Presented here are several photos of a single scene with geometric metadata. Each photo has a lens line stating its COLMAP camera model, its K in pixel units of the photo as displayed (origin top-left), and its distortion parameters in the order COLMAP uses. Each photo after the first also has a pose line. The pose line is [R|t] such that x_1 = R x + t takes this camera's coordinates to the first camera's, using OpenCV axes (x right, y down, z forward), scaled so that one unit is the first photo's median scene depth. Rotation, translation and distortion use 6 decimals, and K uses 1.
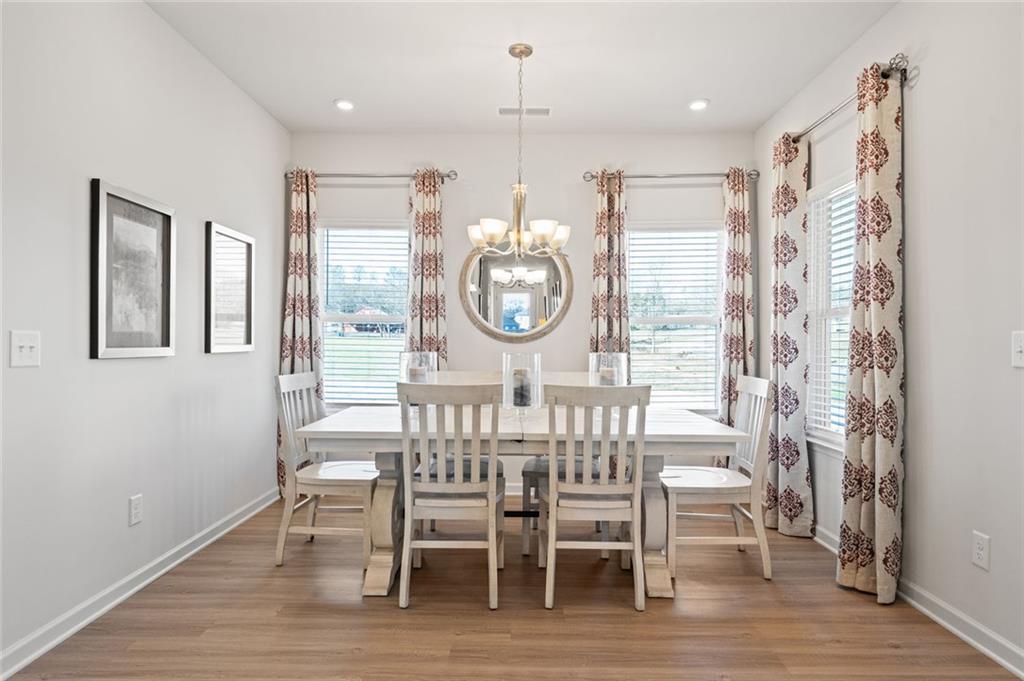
lens RADIAL K [[662.0, 0, 512.6], [0, 662.0, 339.7], [0, 0, 1]] dist [0.006941, 0.002911]
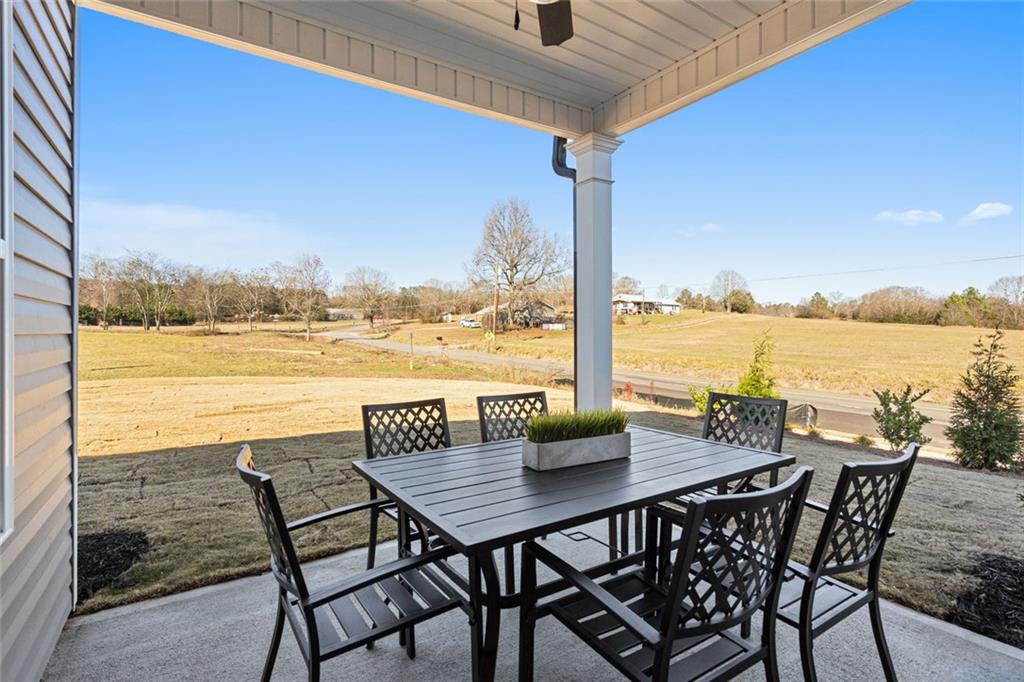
lens RADIAL K [[488.4, 0, 512.2], [0, 488.4, 340.7], [0, 0, 1]] dist [-0.002986, 0.000334]
pose [[0.838715, -0.006722, 0.544528, 0.056169], [-0.004110, 0.999817, 0.018674, 0.003320], [-0.544554, -0.017901, 0.838535, 0.148792]]
